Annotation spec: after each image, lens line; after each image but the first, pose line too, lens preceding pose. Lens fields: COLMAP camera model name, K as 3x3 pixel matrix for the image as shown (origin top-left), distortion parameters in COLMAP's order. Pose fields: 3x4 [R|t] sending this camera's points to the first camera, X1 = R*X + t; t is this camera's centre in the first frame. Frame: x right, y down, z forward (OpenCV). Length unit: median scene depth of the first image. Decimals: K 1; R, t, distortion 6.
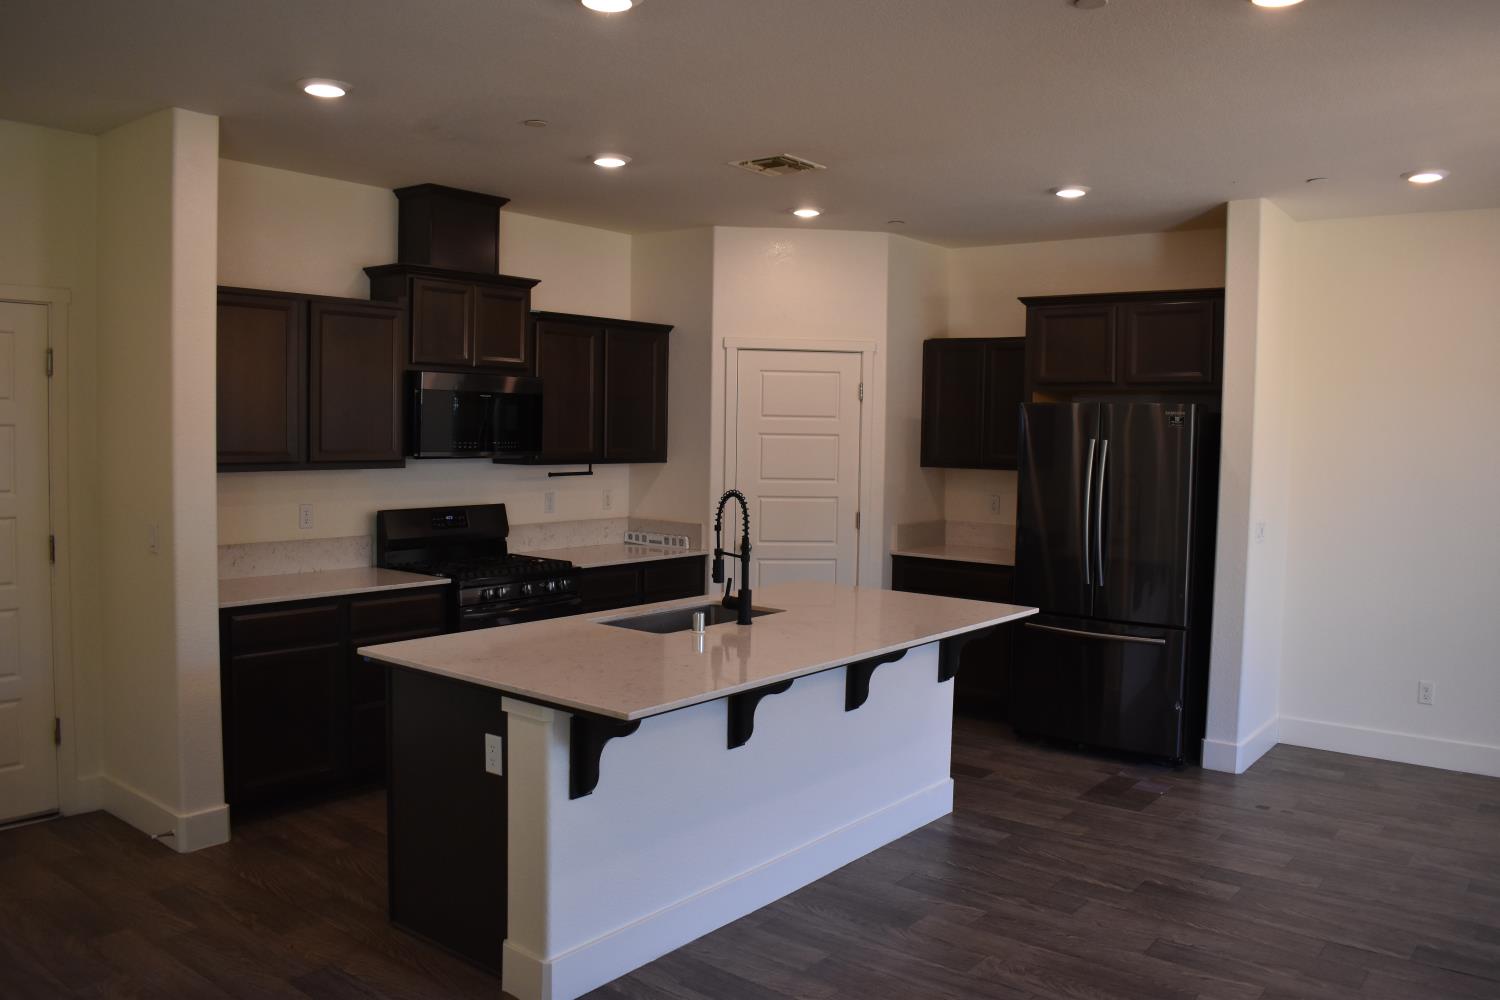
lens RADIAL K [[1167.4, 0, 742.6], [0, 1167.4, 494.2], [0, 0, 1]] dist [-0.095500, 0.011770]
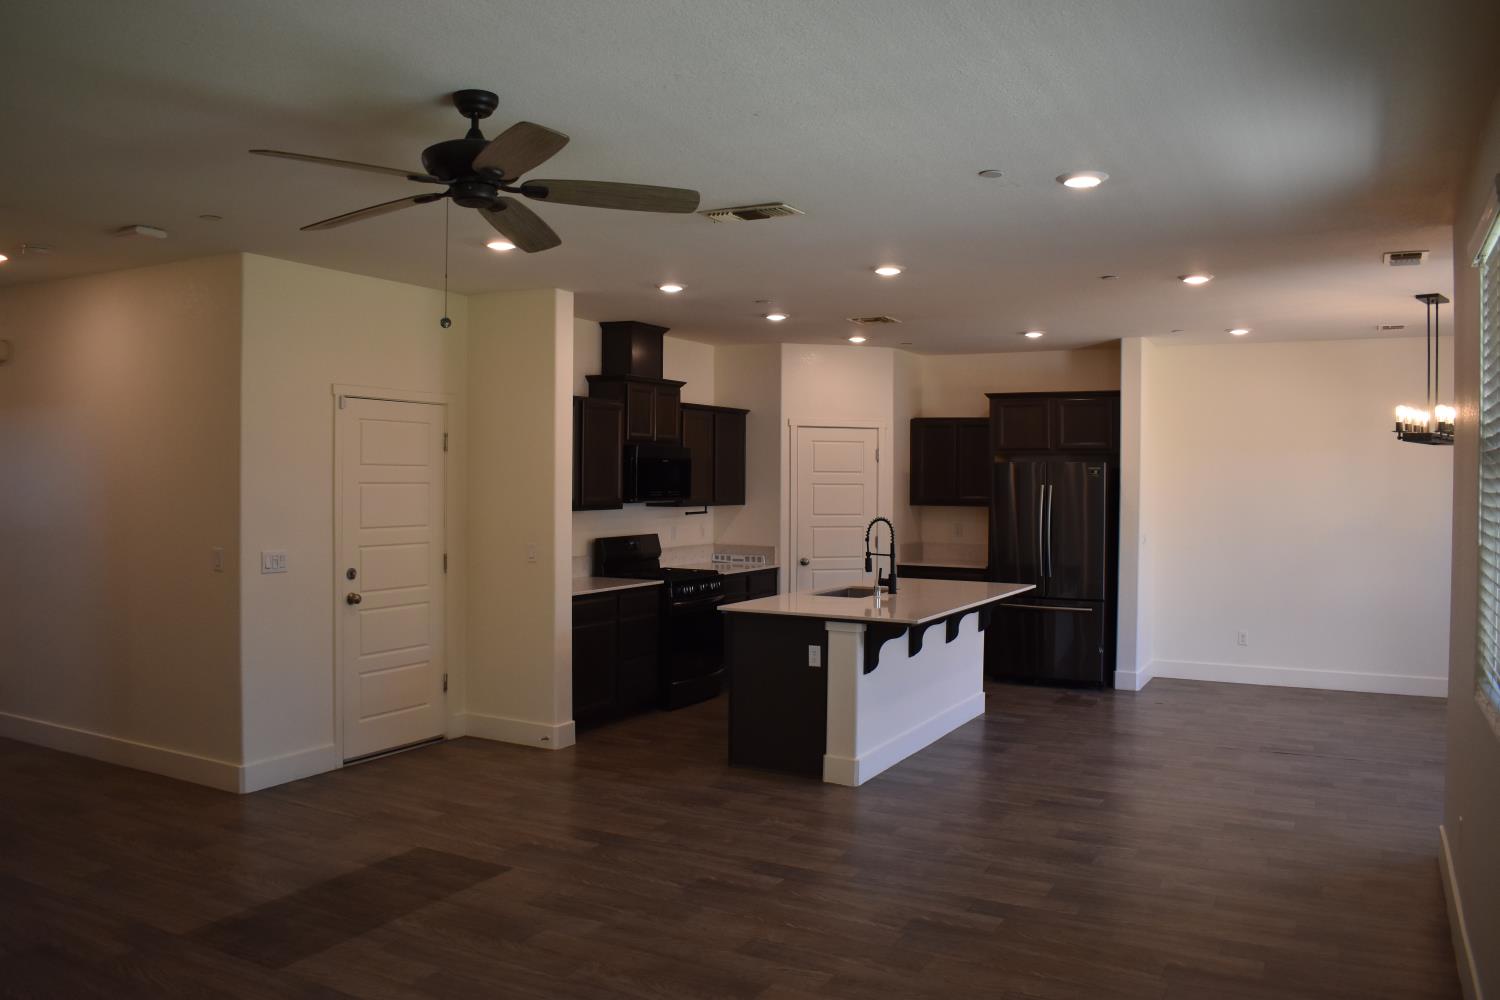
lens RADIAL K [[1167.4, 0, 742.6], [0, 1167.4, 494.2], [0, 0, 1]] dist [-0.095500, 0.011770]
pose [[0.984204, -0.012641, 0.176585, -0.381301], [0.019889, 0.999028, -0.039336, 0.019608], [-0.175916, 0.042226, 0.983499, -0.491873]]
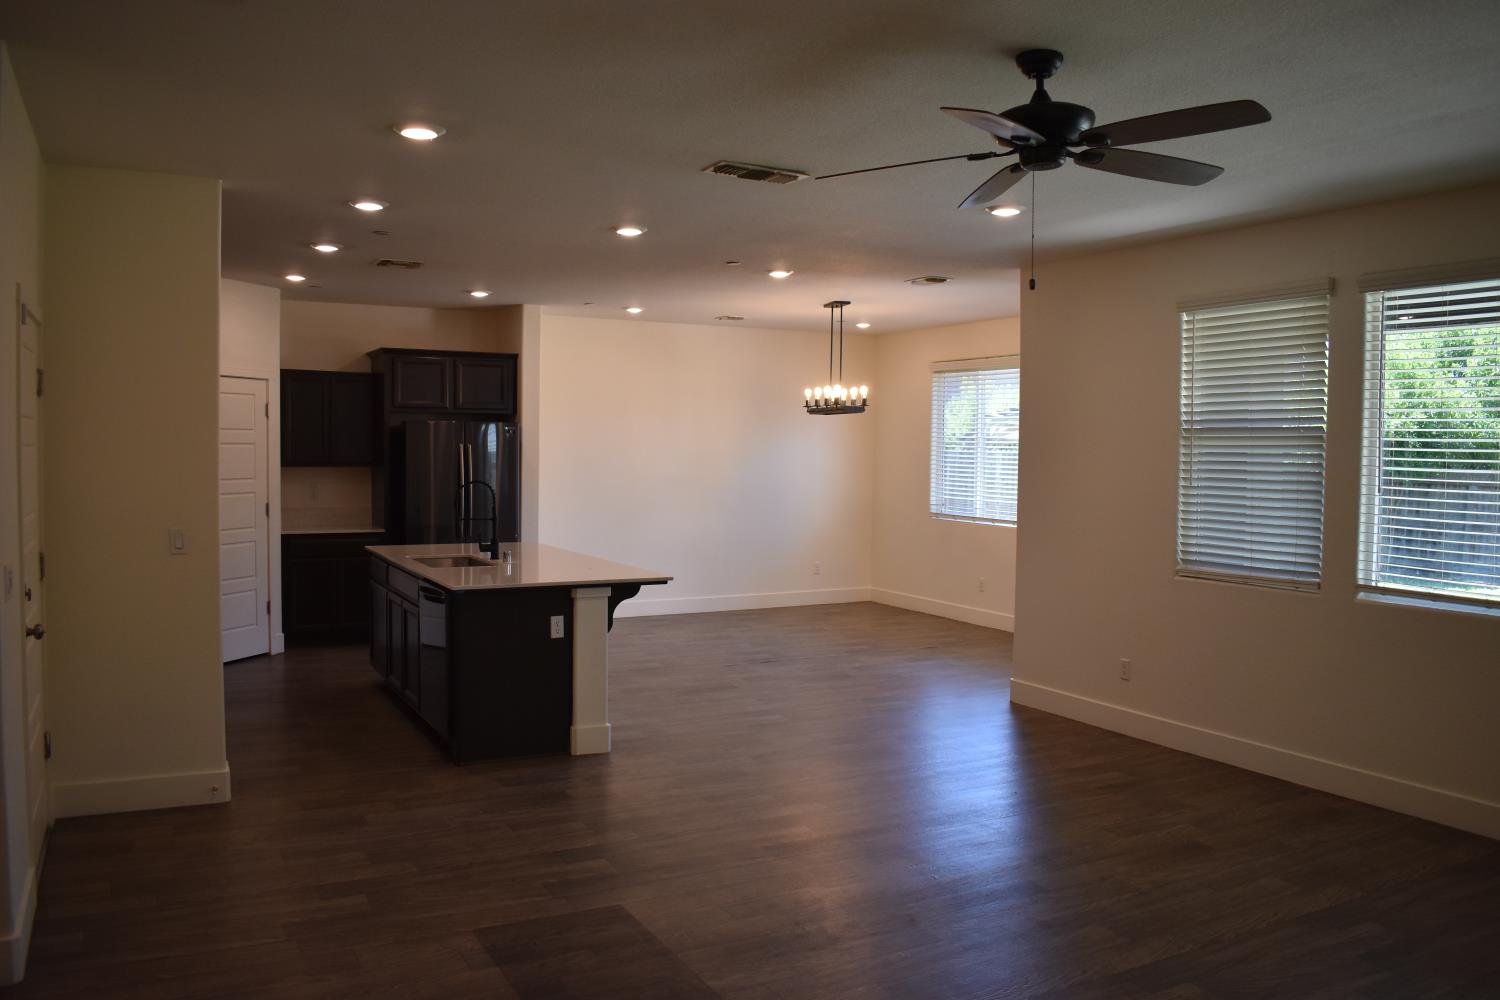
lens RADIAL K [[1167.4, 0, 742.6], [0, 1167.4, 494.2], [0, 0, 1]] dist [-0.095500, 0.011770]
pose [[0.397698, -0.051682, 0.916060, -0.998925], [0.047720, 0.998226, 0.035601, -0.017062], [-0.916275, 0.029556, 0.399459, 0.009468]]
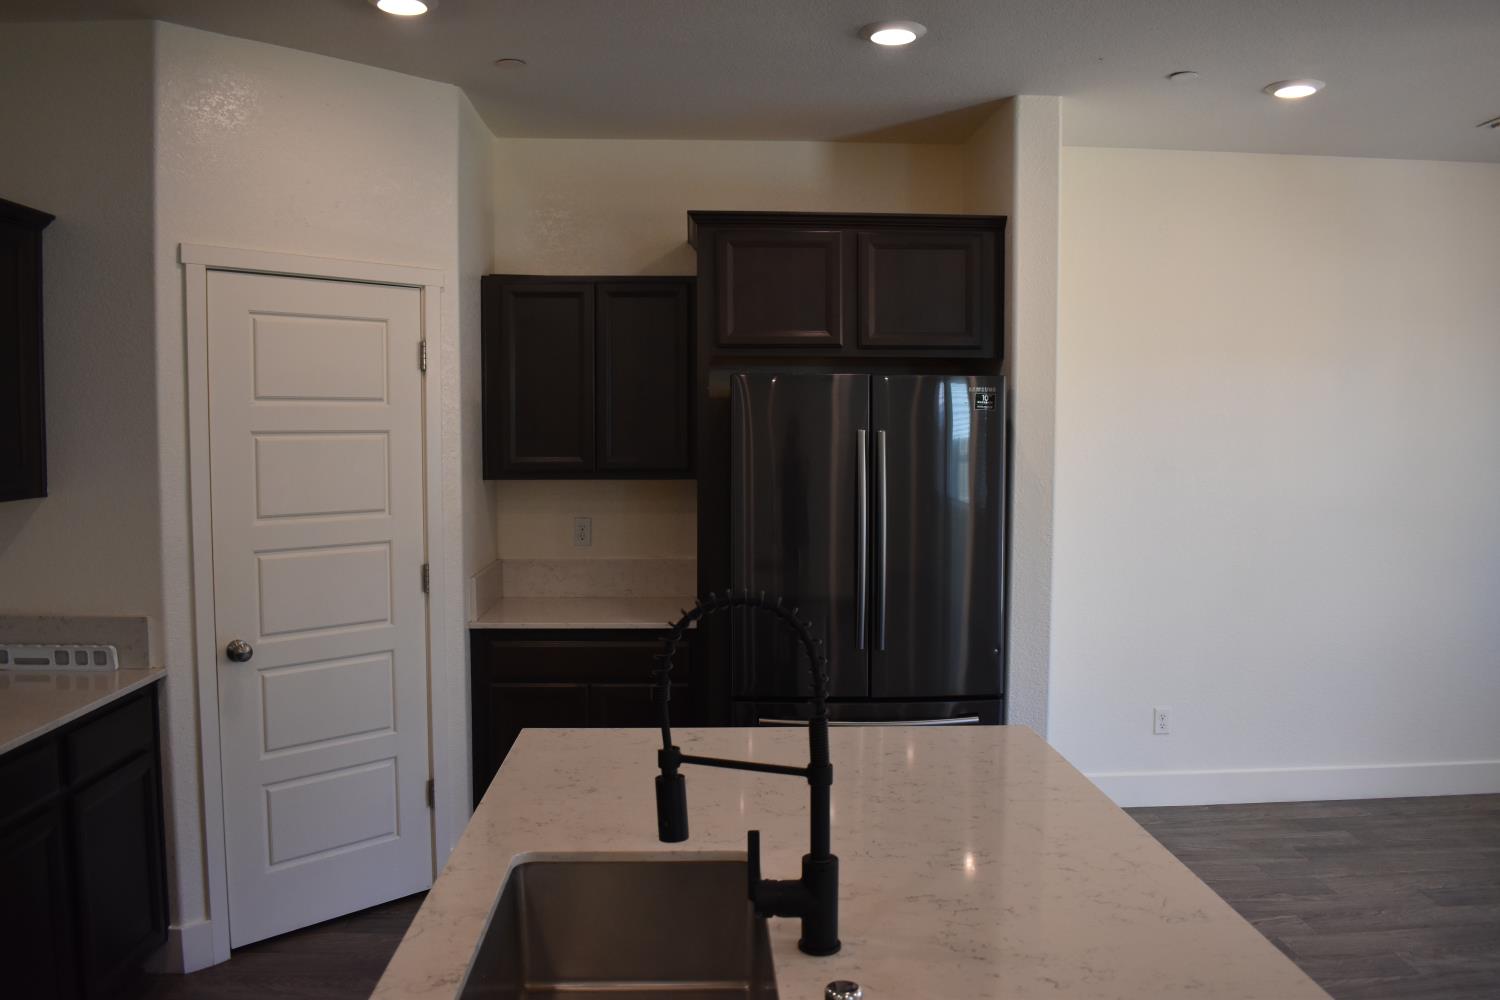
lens RADIAL K [[1167.4, 0, 742.6], [0, 1167.4, 494.2], [0, 0, 1]] dist [-0.095500, 0.011770]
pose [[0.755227, -0.054789, 0.653170, -0.181104], [0.048614, 0.998438, 0.027542, -0.032048], [-0.653658, 0.010953, 0.756711, 0.537604]]
